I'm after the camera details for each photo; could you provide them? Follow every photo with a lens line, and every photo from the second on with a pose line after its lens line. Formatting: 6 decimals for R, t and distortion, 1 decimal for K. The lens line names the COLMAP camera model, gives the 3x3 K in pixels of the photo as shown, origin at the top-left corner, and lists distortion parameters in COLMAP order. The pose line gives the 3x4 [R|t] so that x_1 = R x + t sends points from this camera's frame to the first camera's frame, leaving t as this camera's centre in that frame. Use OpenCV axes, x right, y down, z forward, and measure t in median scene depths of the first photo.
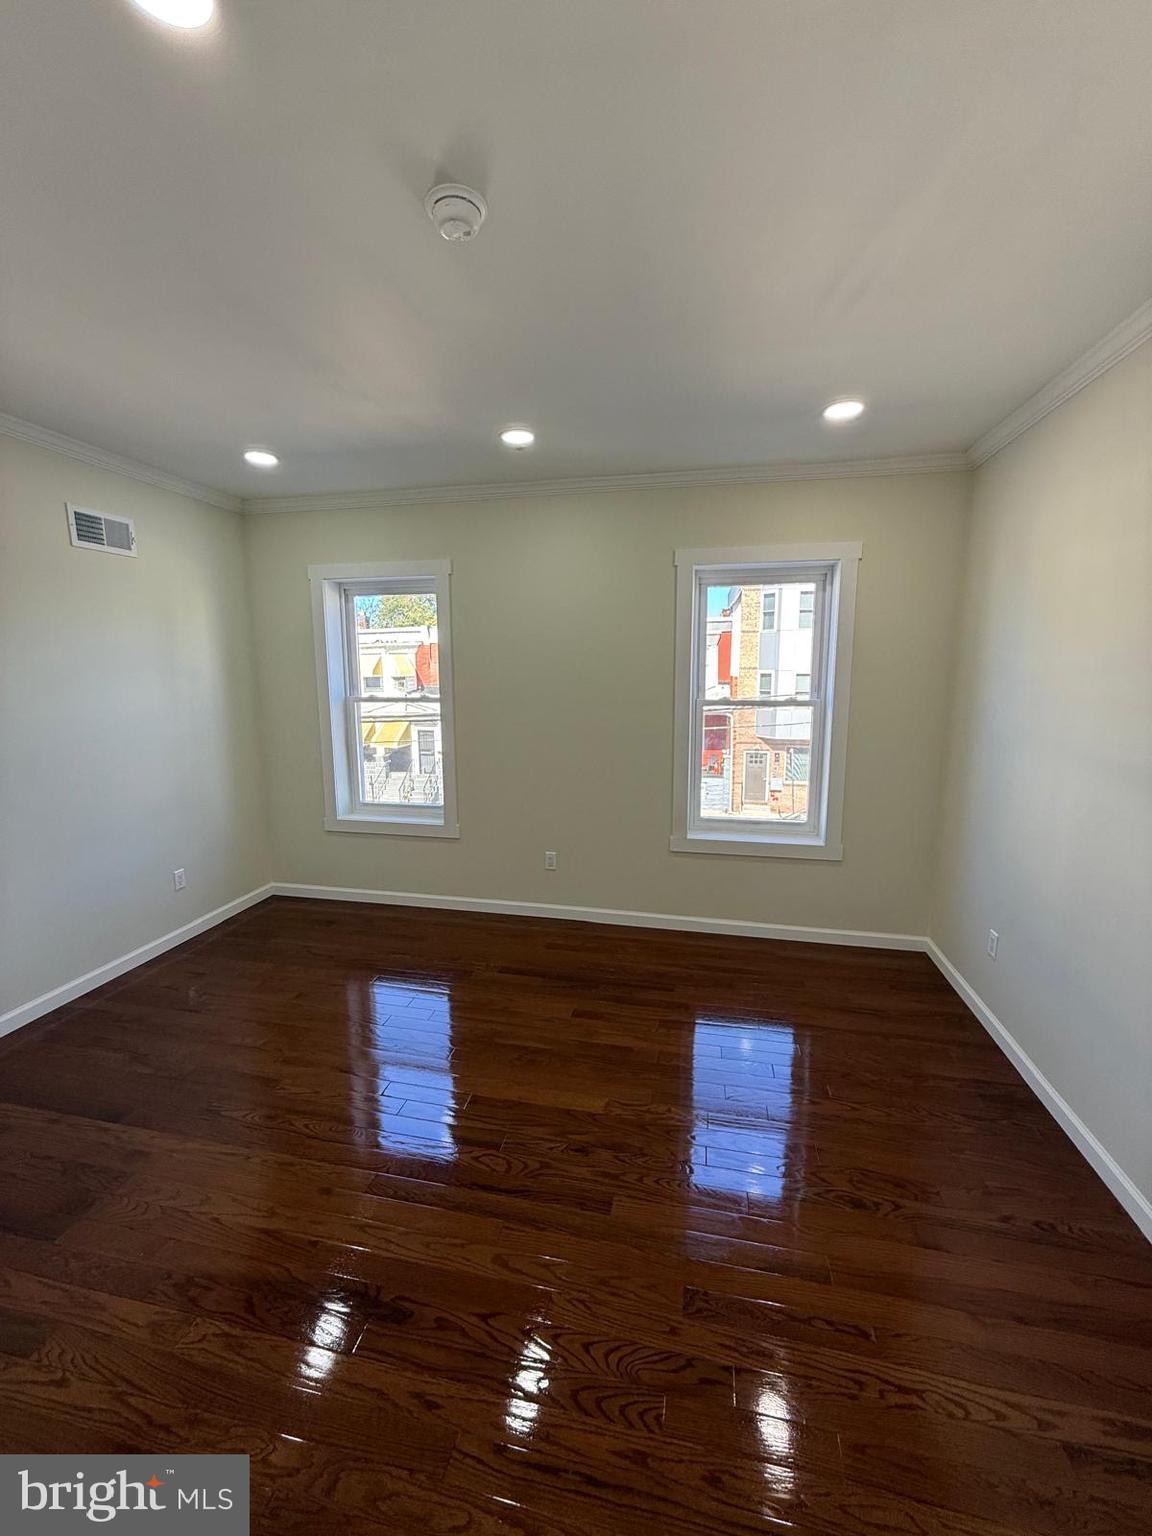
lens RADIAL K [[609.4, 0, 575.8], [0, 609.4, 765.9], [0, 0, 1]] dist [0.000948, 0.000436]
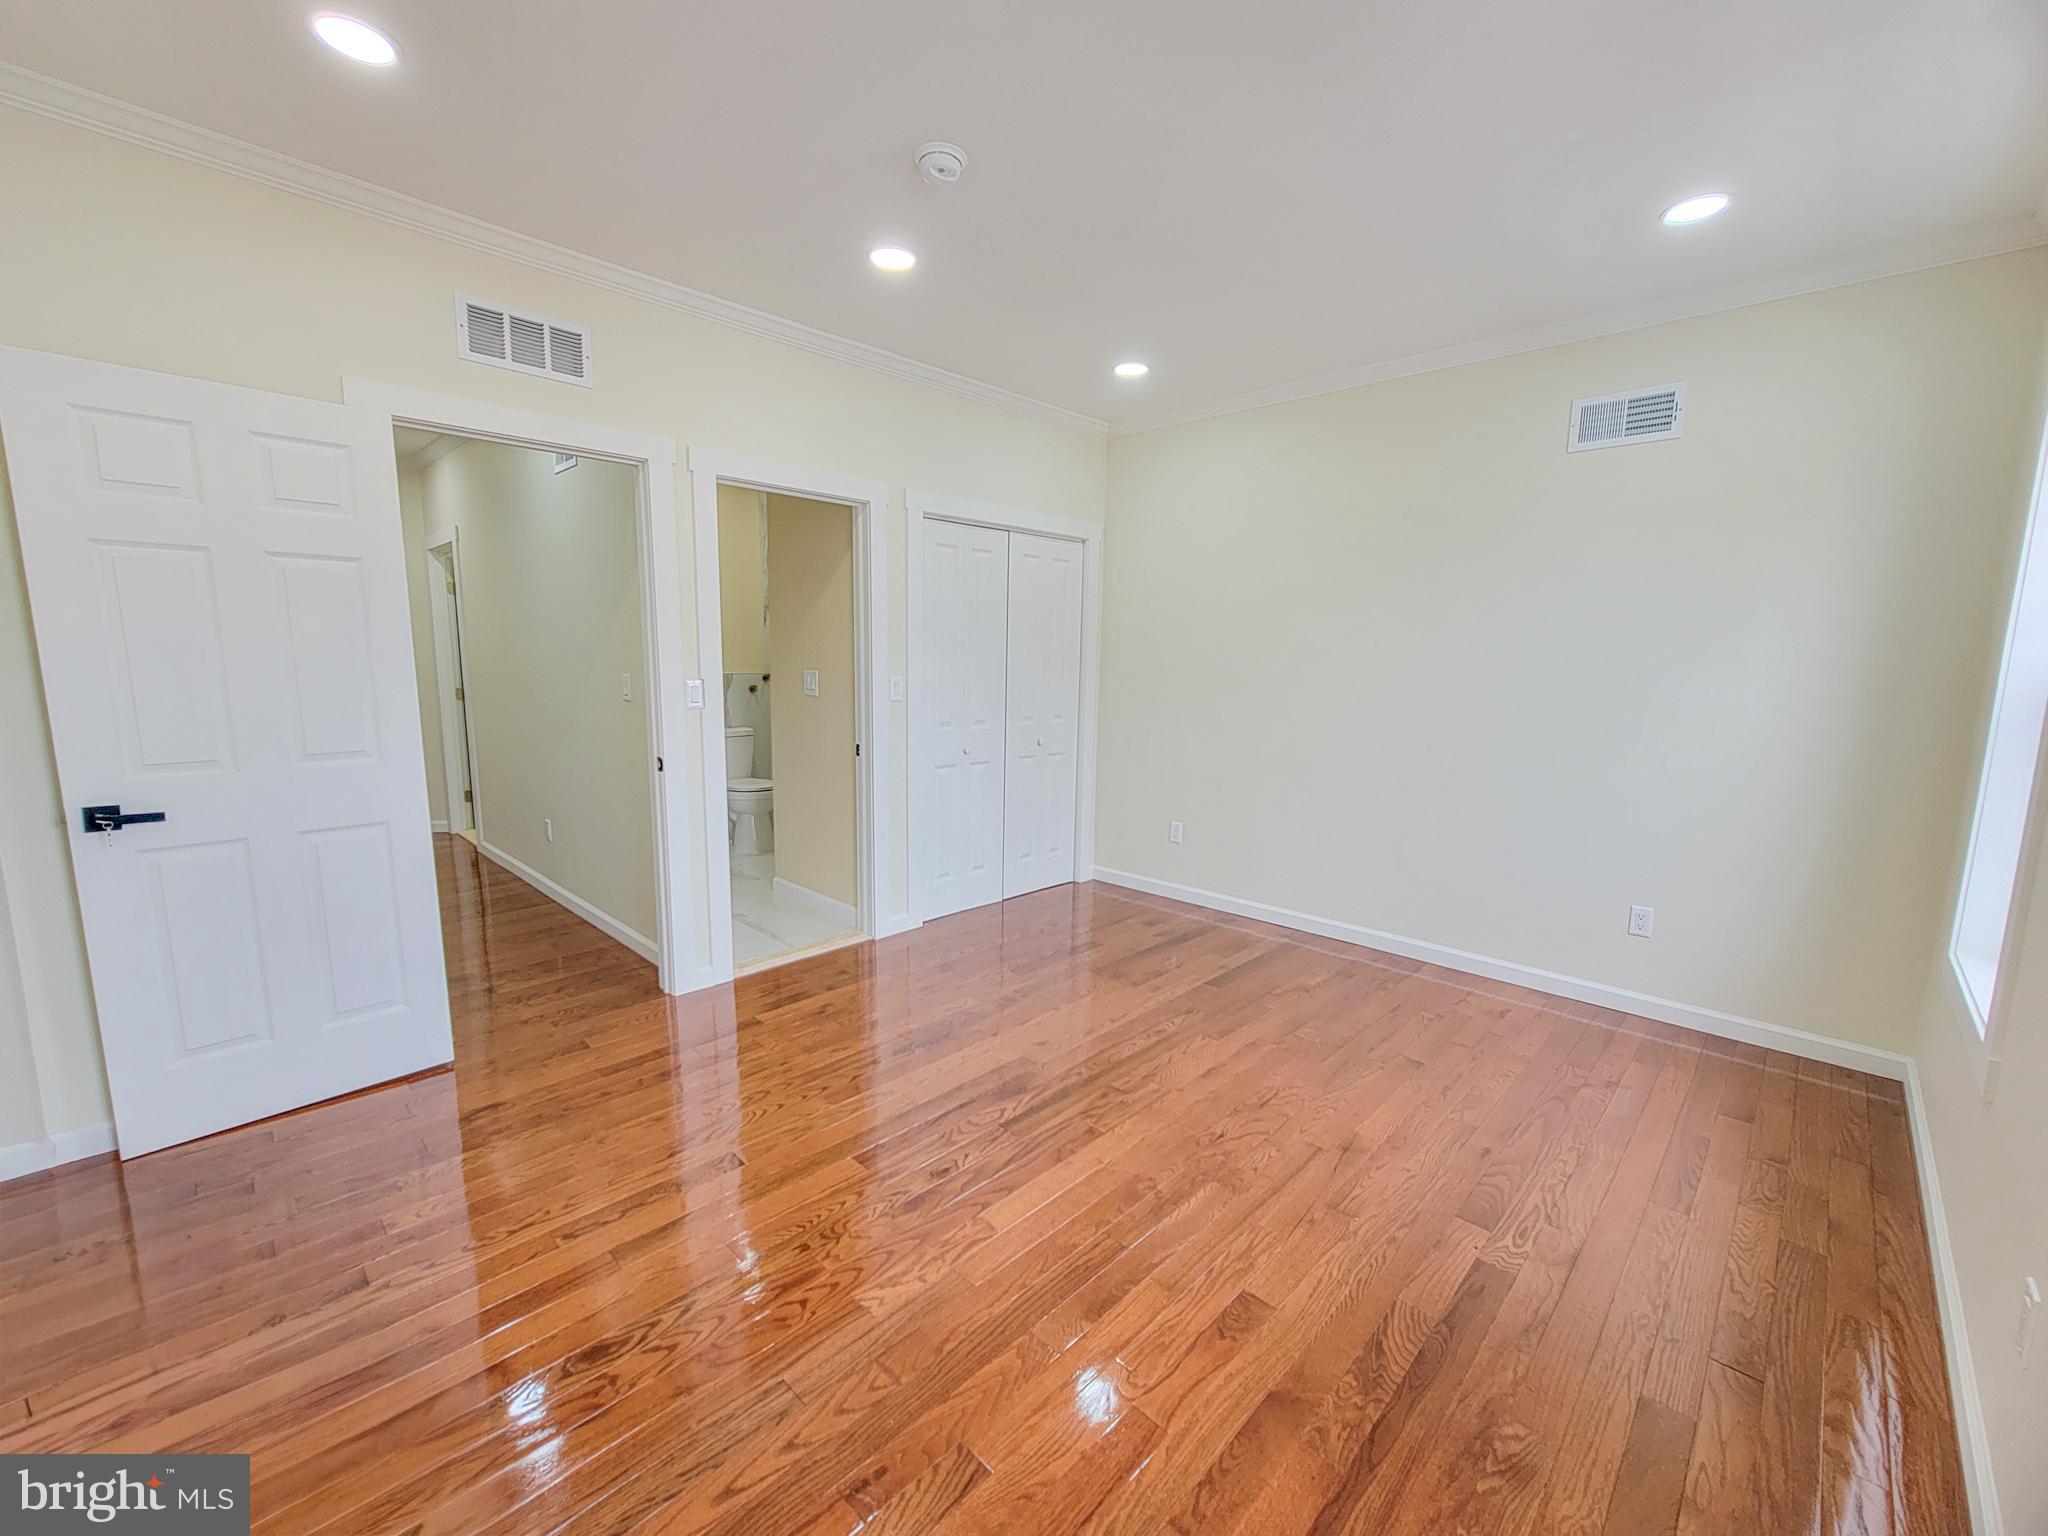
lens RADIAL K [[832.7, 0, 1013.7], [0, 832.7, 782.3], [0, 0, 1]] dist [-0.007509, 0.003326]
pose [[-0.539359, 0.116995, -0.833909, 0.562254], [-0.147502, 0.961864, 0.230349, -0.081736], [0.829057, 0.247244, -0.501533, 1.053747]]
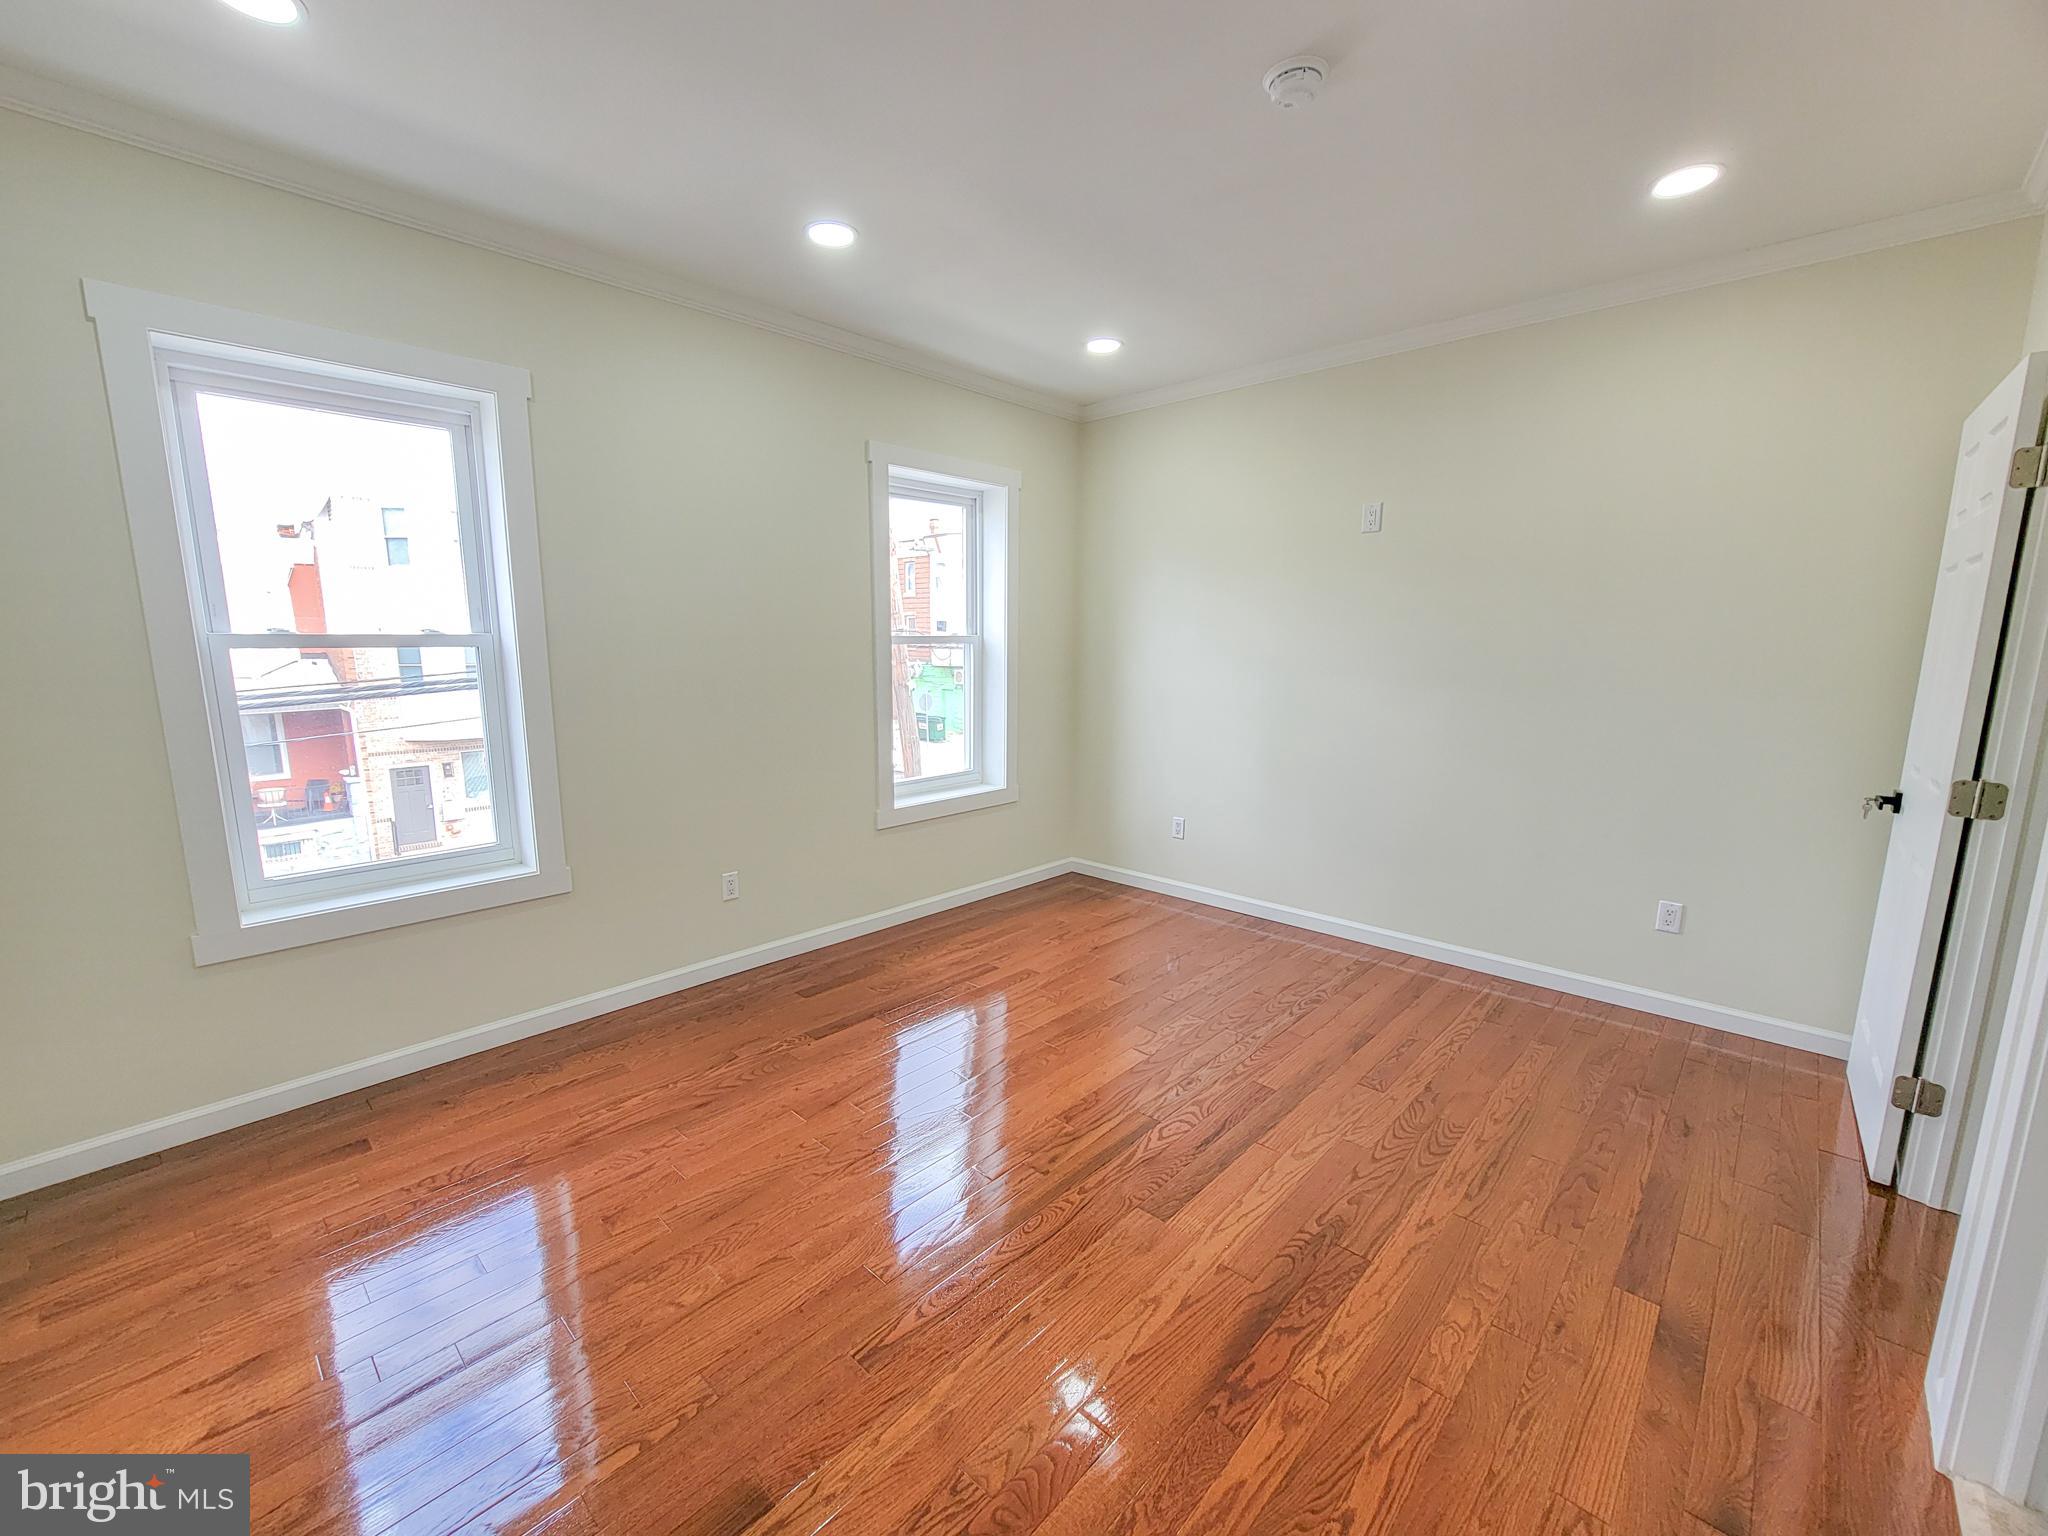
lens RADIAL K [[832.7, 0, 1007.4], [0, 832.7, 777.0], [0, 0, 1]] dist [-0.007509, 0.003326]
pose [[0.527915, -0.138334, 0.837955, -0.826854], [0.132111, 0.988011, 0.079875, 0.013313], [-0.838959, 0.068536, 0.539862, 0.357744]]
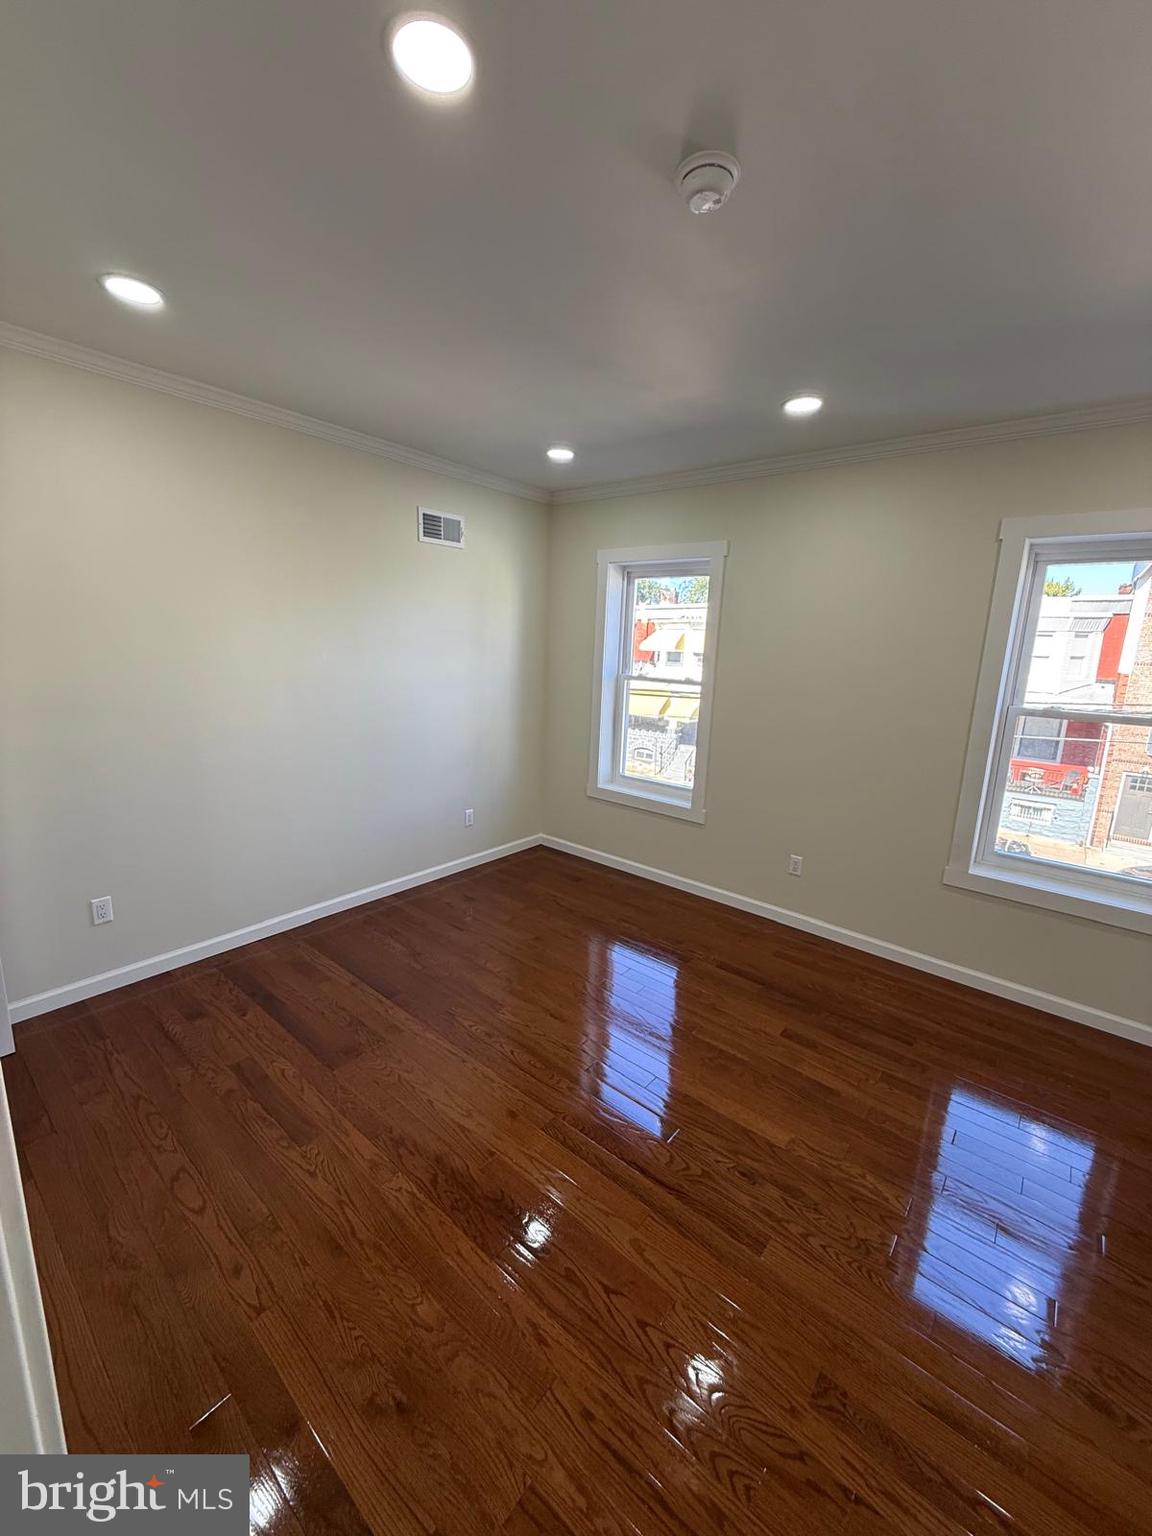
lens RADIAL K [[609.4, 0, 577.9], [0, 609.4, 765.9], [0, 0, 1]] dist [0.000948, 0.000436]
pose [[0.885598, 0.131793, -0.445360, 0.079081], [-0.114794, 0.991256, 0.065069, -0.022864], [0.450042, -0.006500, 0.892984, 0.028223]]
